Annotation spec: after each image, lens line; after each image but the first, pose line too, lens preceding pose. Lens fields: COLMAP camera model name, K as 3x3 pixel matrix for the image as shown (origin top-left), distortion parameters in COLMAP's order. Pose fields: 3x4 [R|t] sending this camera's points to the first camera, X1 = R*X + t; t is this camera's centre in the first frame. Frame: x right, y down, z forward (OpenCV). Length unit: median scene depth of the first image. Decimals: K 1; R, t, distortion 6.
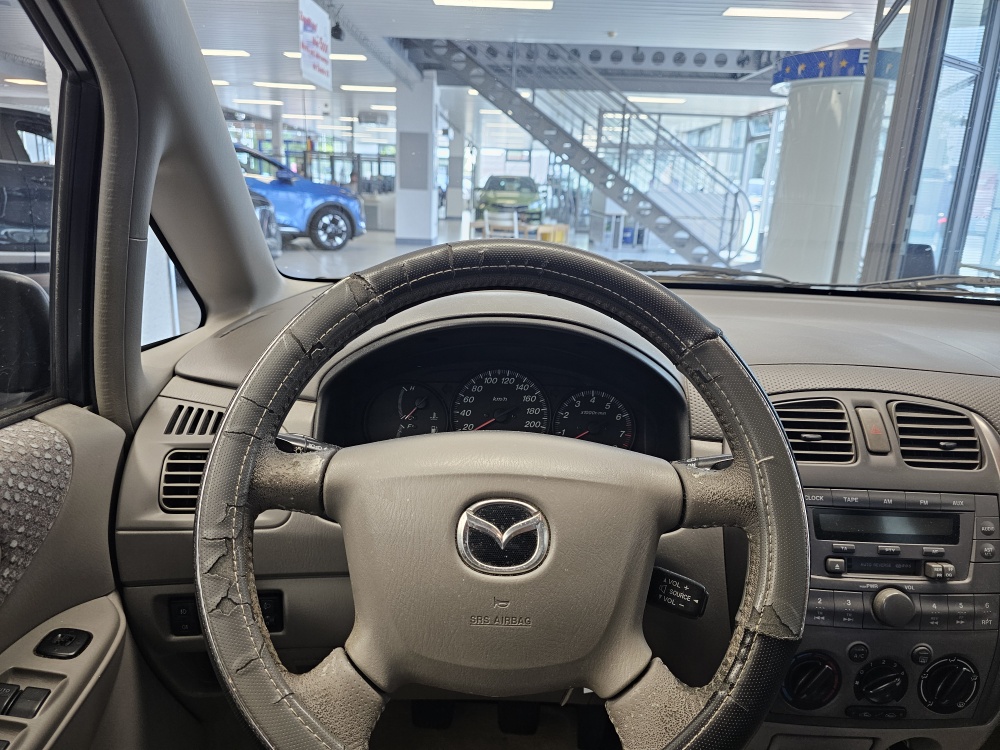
lens RADIAL K [[683.5, 0, 492.9], [0, 683.5, 365.4], [0, 0, 1]] dist [0.054585, -0.057898]
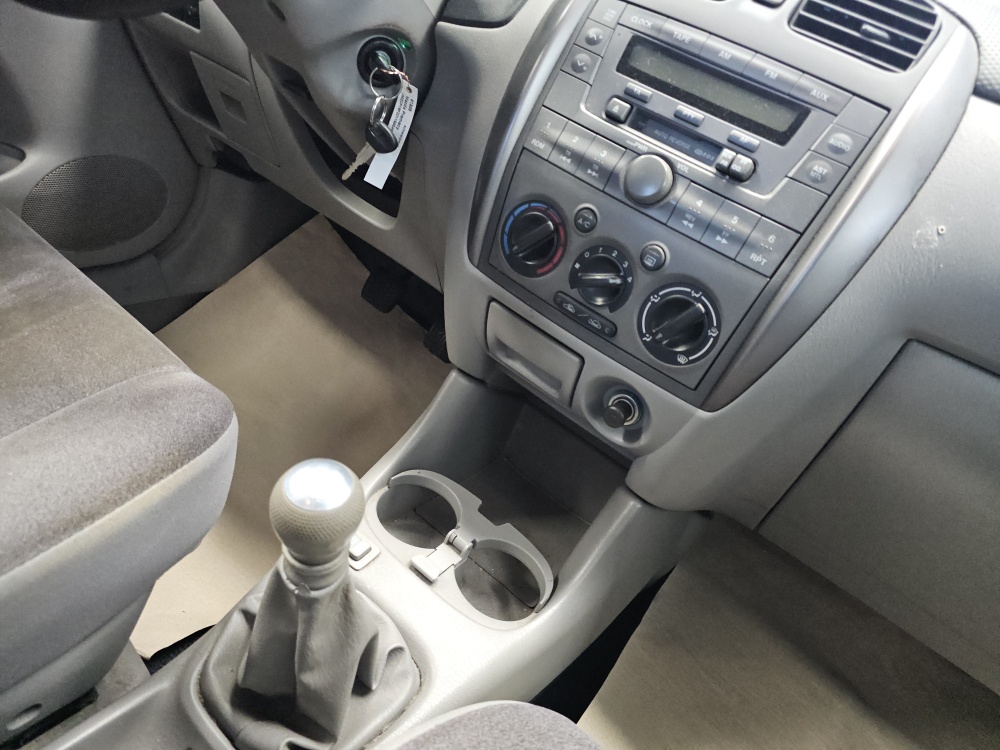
lens RADIAL K [[683.5, 0, 509.6], [0, 683.5, 358.1], [0, 0, 1]] dist [0.054585, -0.057898]
pose [[0.784837, 0.490987, -0.378103, 0.795351], [-0.424749, 0.870480, 0.248702, 0.375233], [0.451241, -0.034591, 0.891732, 0.235083]]
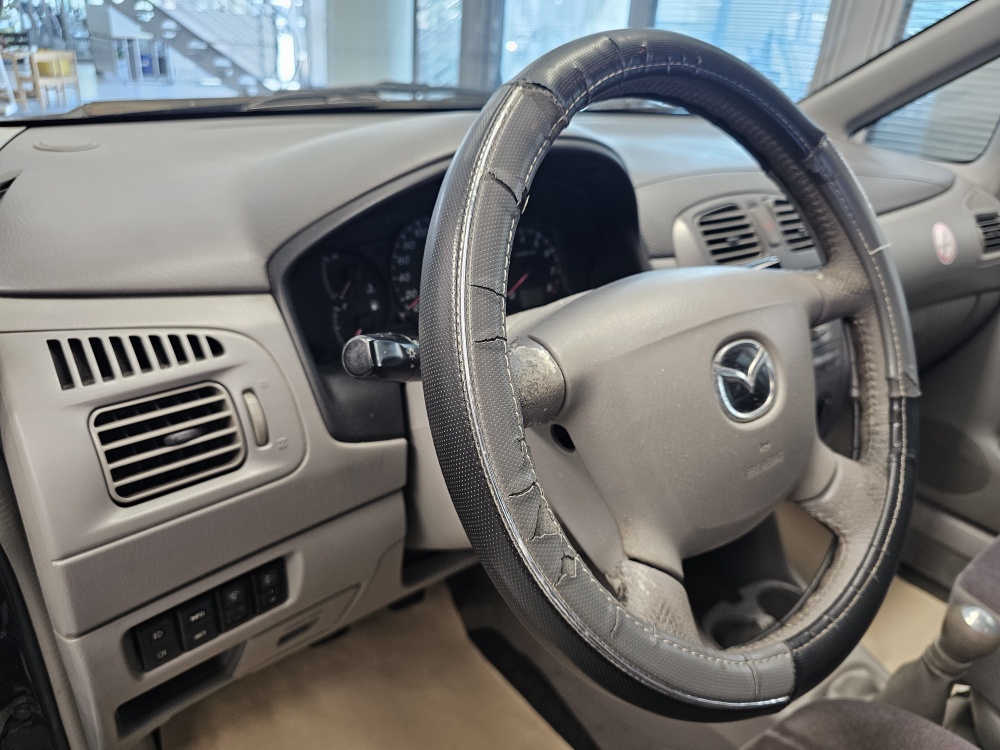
lens RADIAL K [[683.5, 0, 496.3], [0, 683.5, 389.6], [0, 0, 1]] dist [0.054585, -0.057898]
pose [[0.798894, -0.260444, 0.542160, -0.500219], [0.118004, 0.951739, 0.283316, -0.024655], [-0.589783, -0.162363, 0.791072, 0.314744]]
